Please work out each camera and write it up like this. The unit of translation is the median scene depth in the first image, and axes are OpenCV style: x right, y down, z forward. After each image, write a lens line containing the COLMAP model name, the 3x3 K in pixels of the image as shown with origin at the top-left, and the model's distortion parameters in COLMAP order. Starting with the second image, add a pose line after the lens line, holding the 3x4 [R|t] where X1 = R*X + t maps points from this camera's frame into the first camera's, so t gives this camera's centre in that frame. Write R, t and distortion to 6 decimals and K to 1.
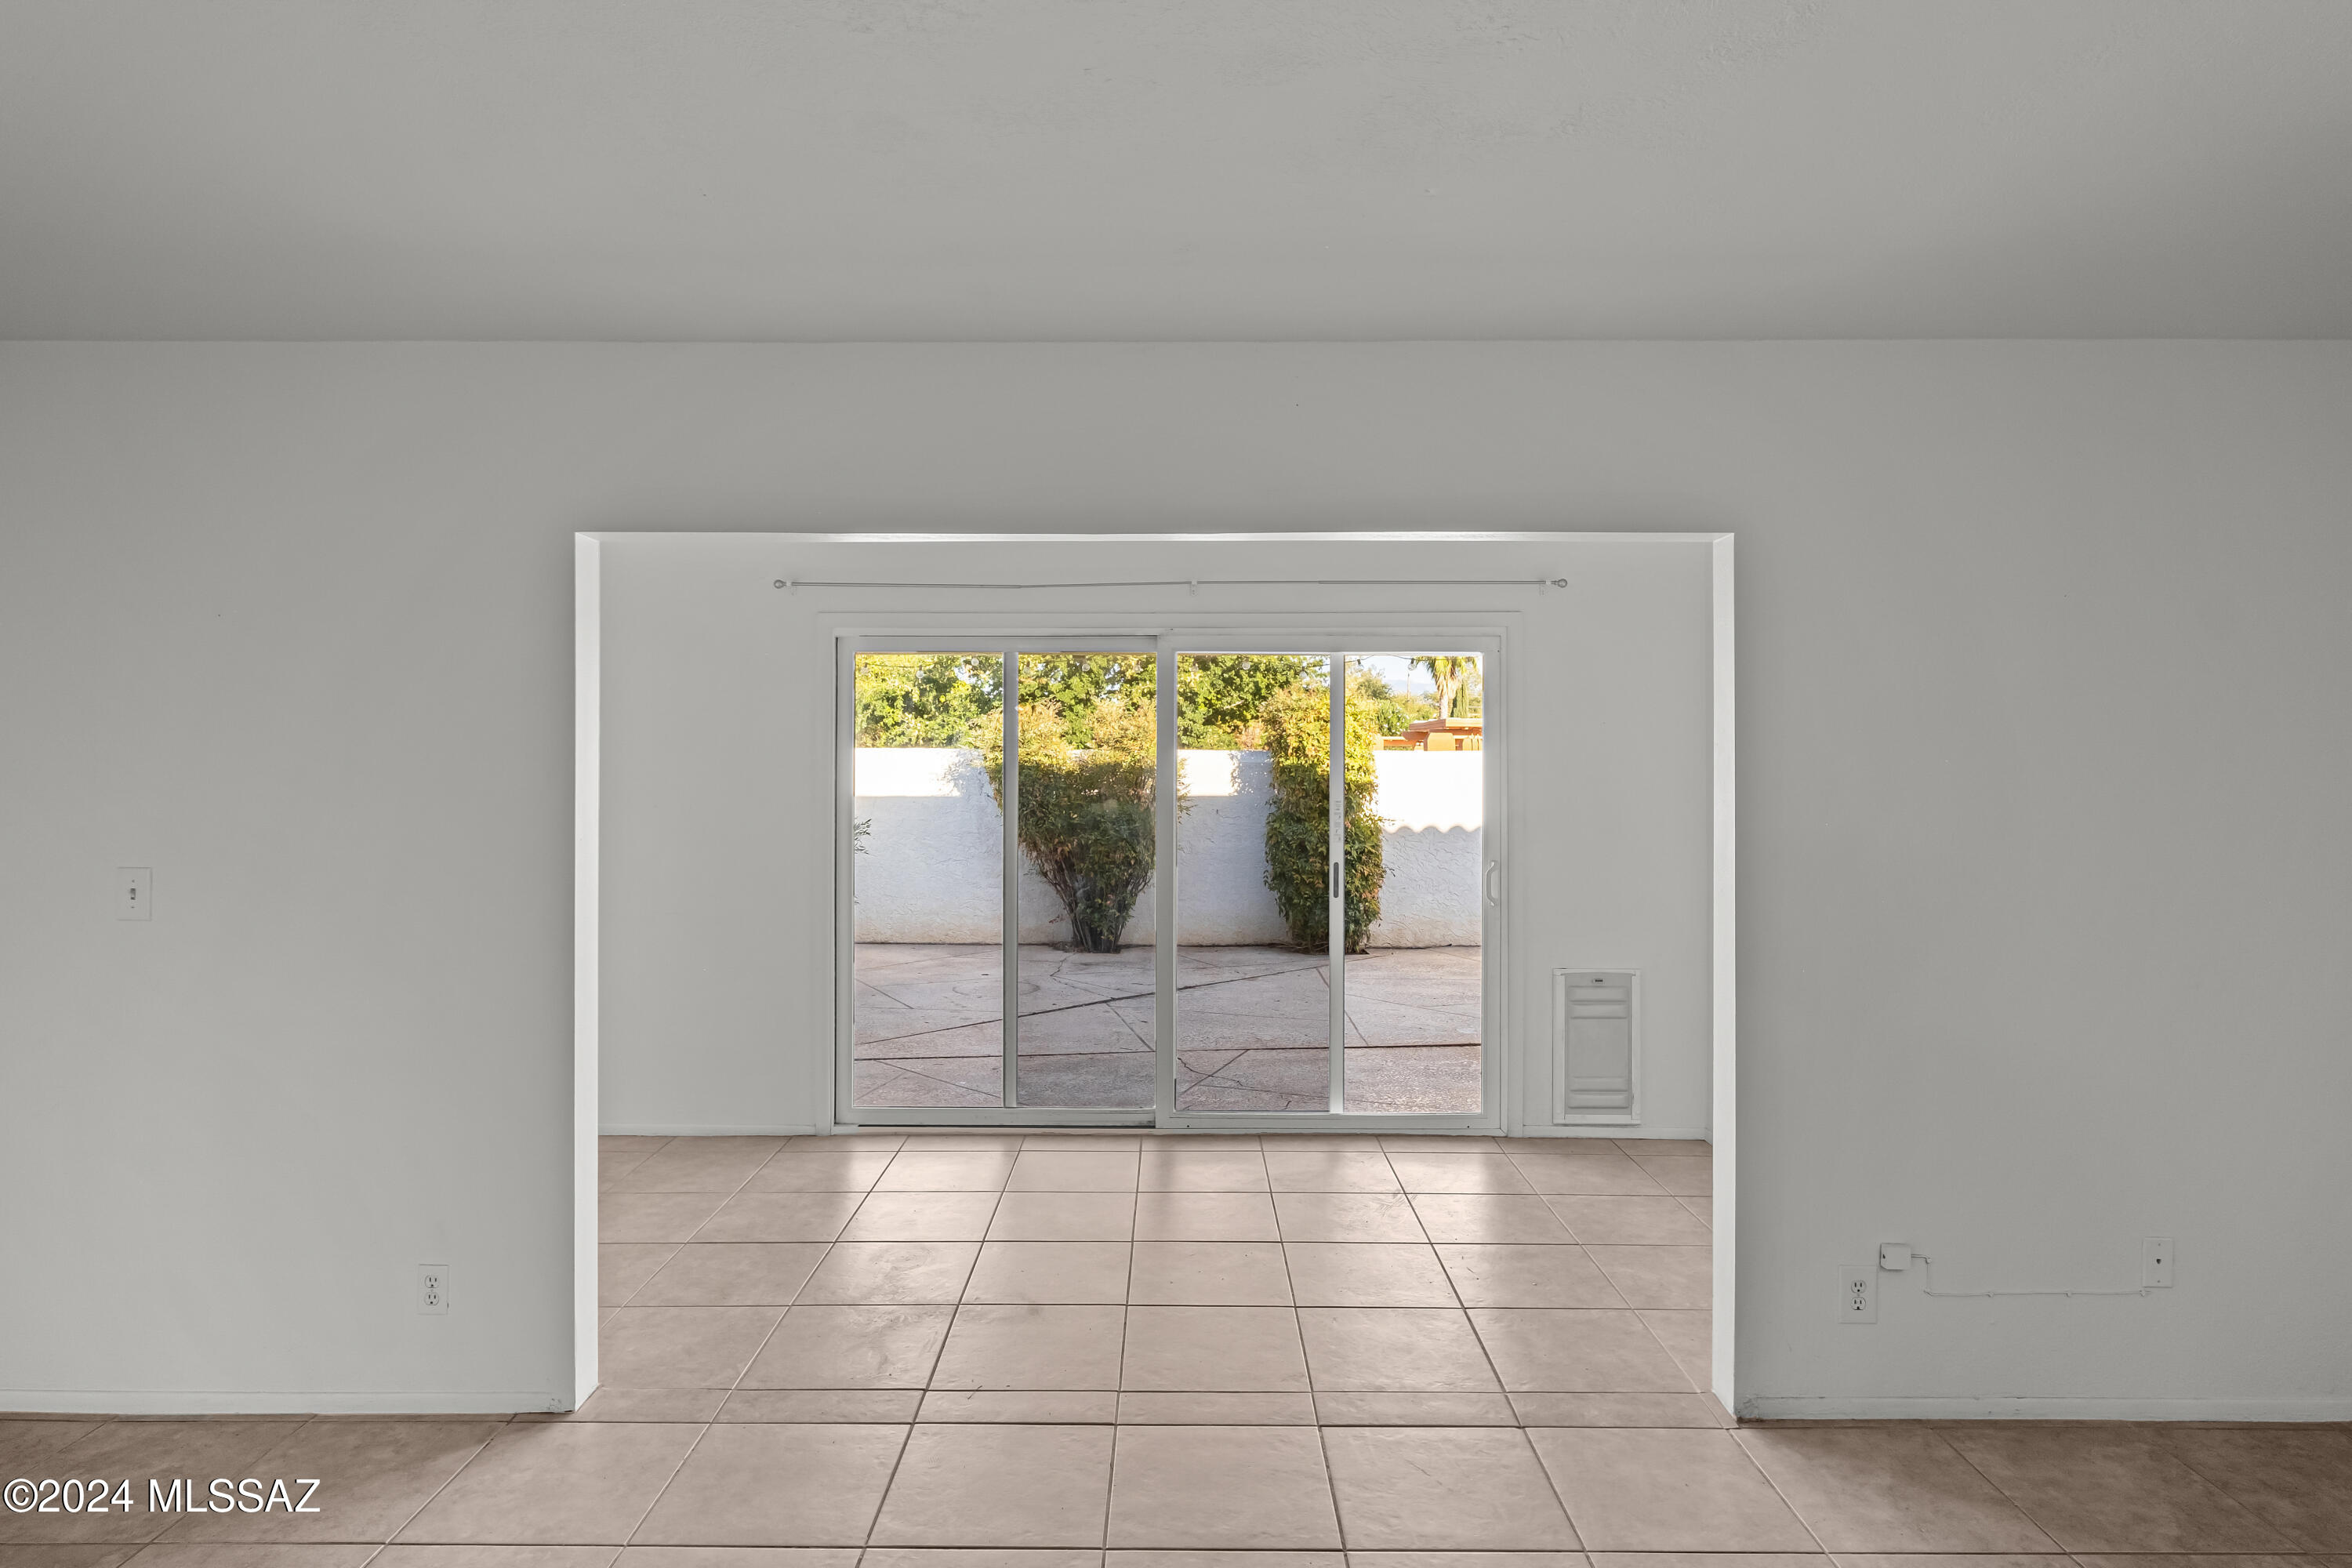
lens RADIAL K [[1345.1, 0, 1178.3], [0, 1345.1, 774.4], [0, 0, 1]] dist [-0.023013, 0.000136]
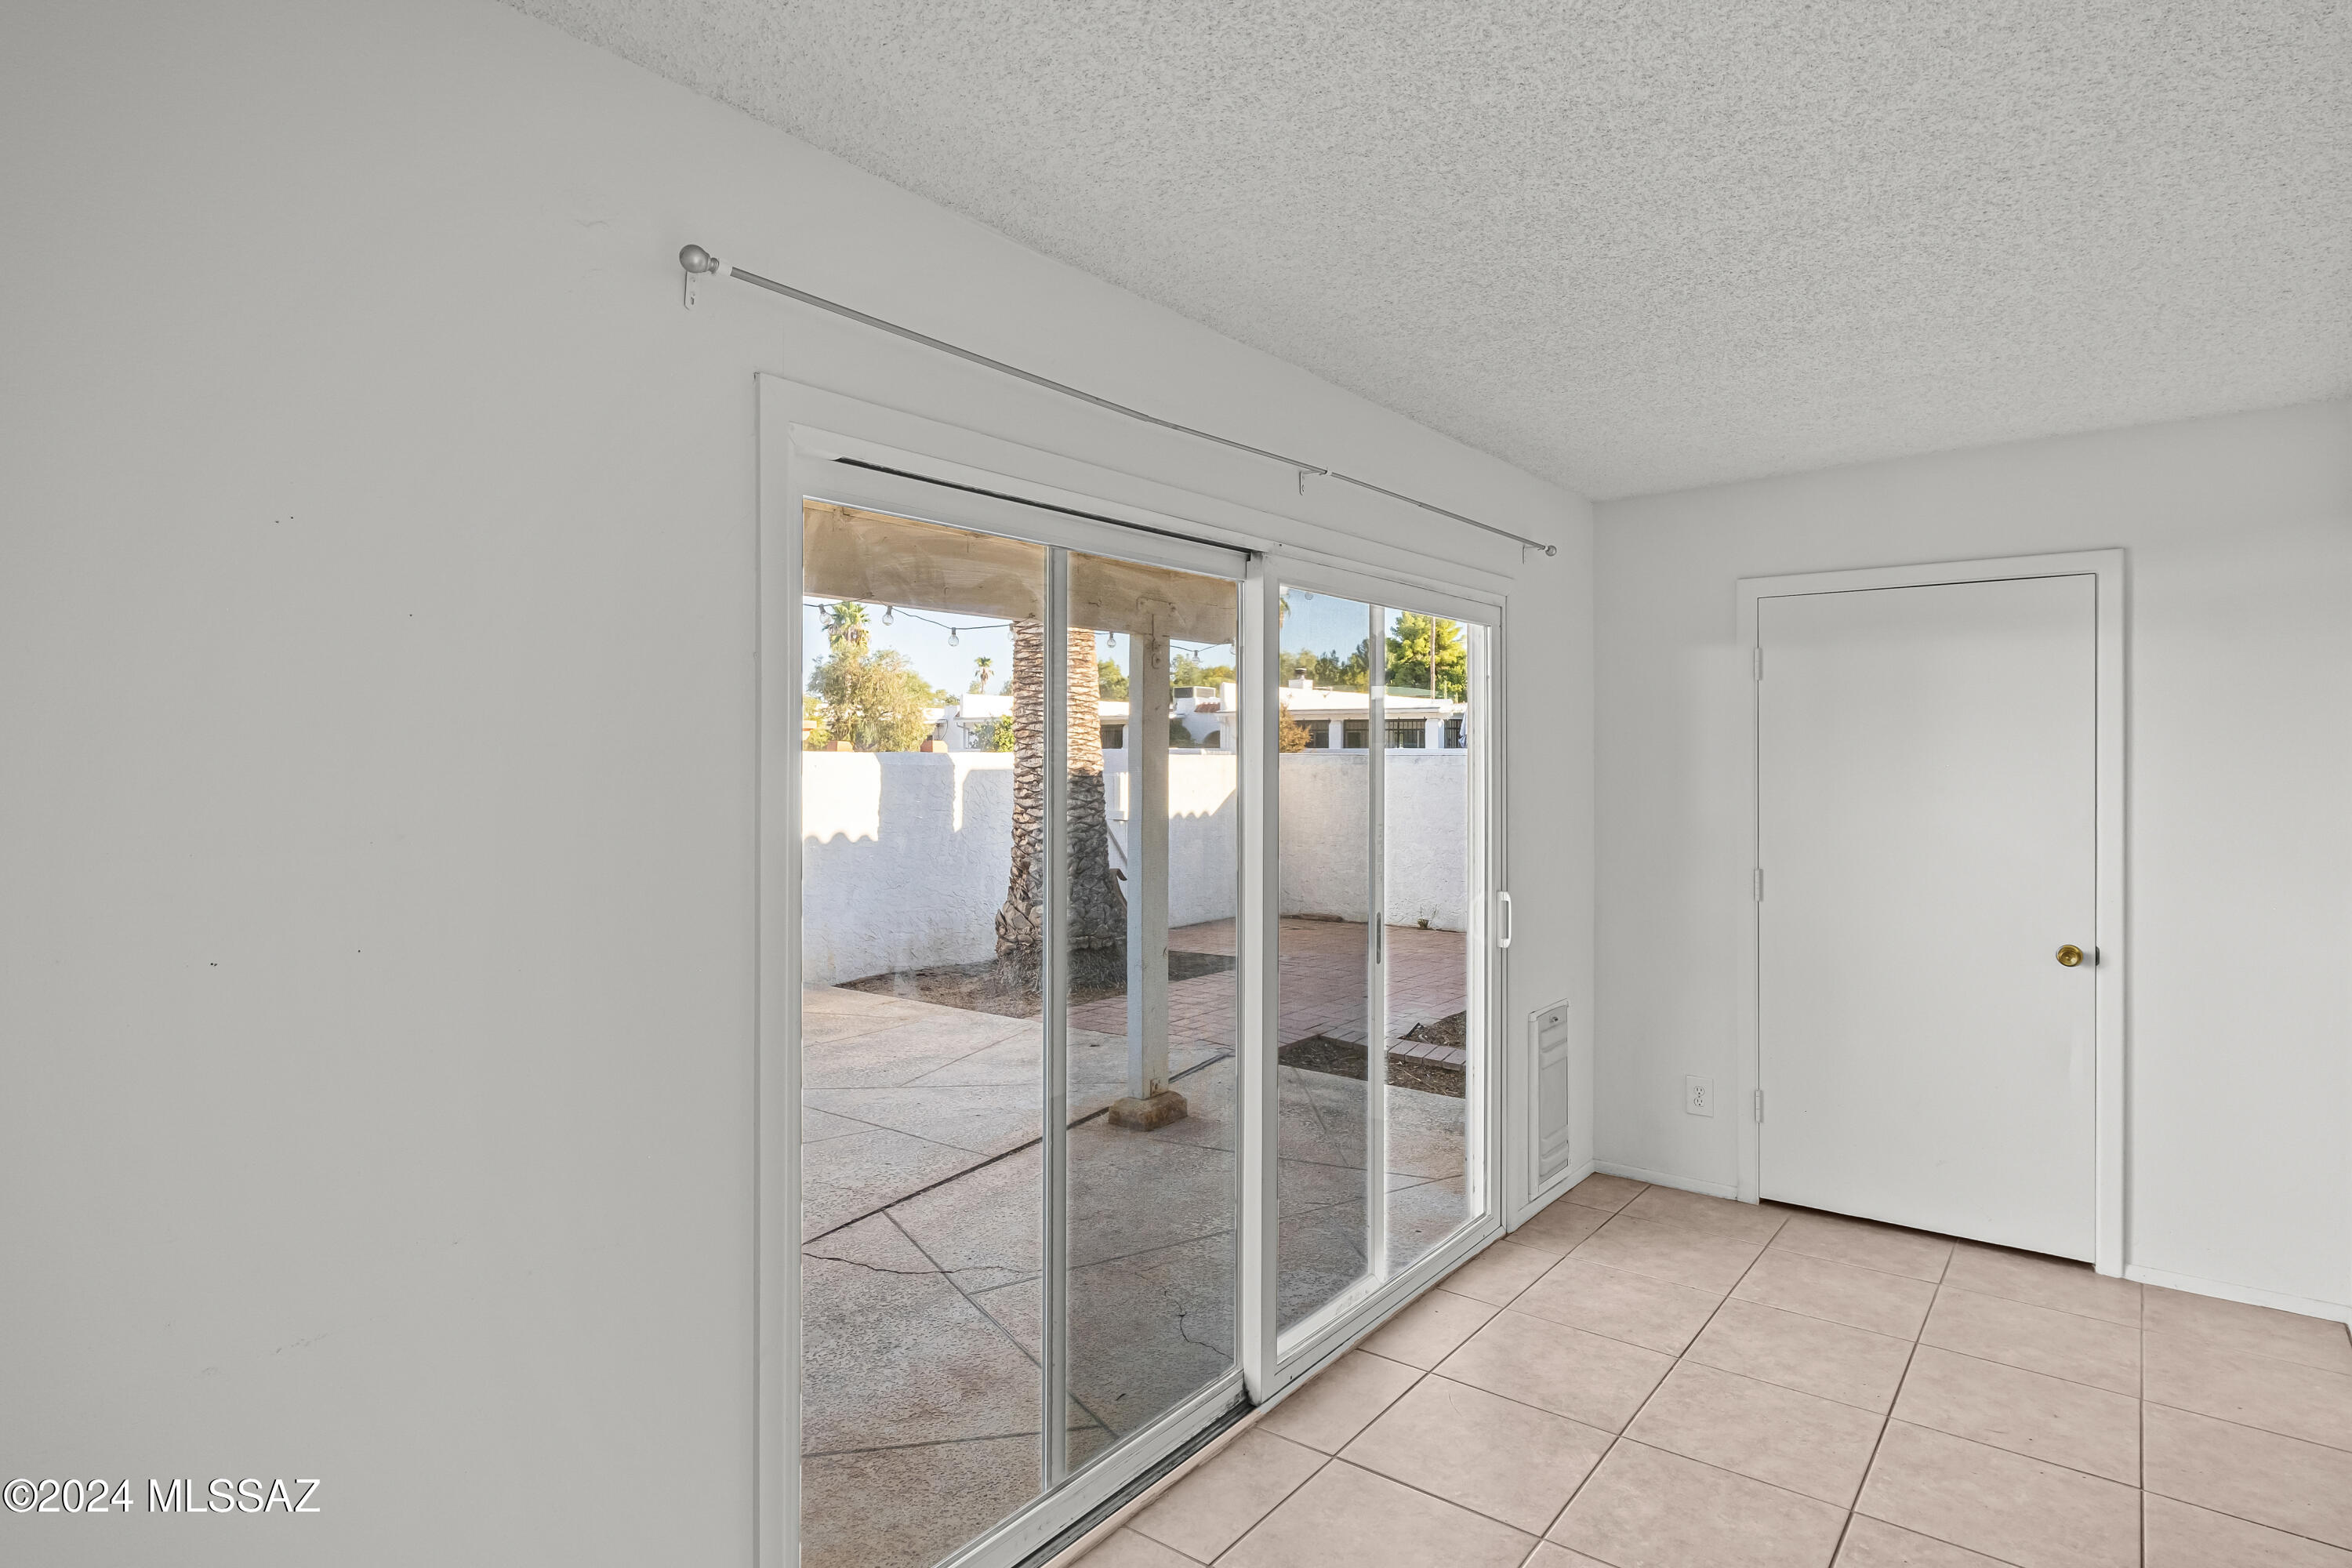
lens RADIAL K [[1264.2, 0, 1182.1], [0, 1264.2, 768.7], [0, 0, 1]] dist [-0.005183, -0.000278]
pose [[0.598529, -0.015758, 0.800946, -0.470995], [0.004489, 0.999857, 0.016317, -0.020131], [-0.801088, -0.006171, 0.598514, 0.702797]]
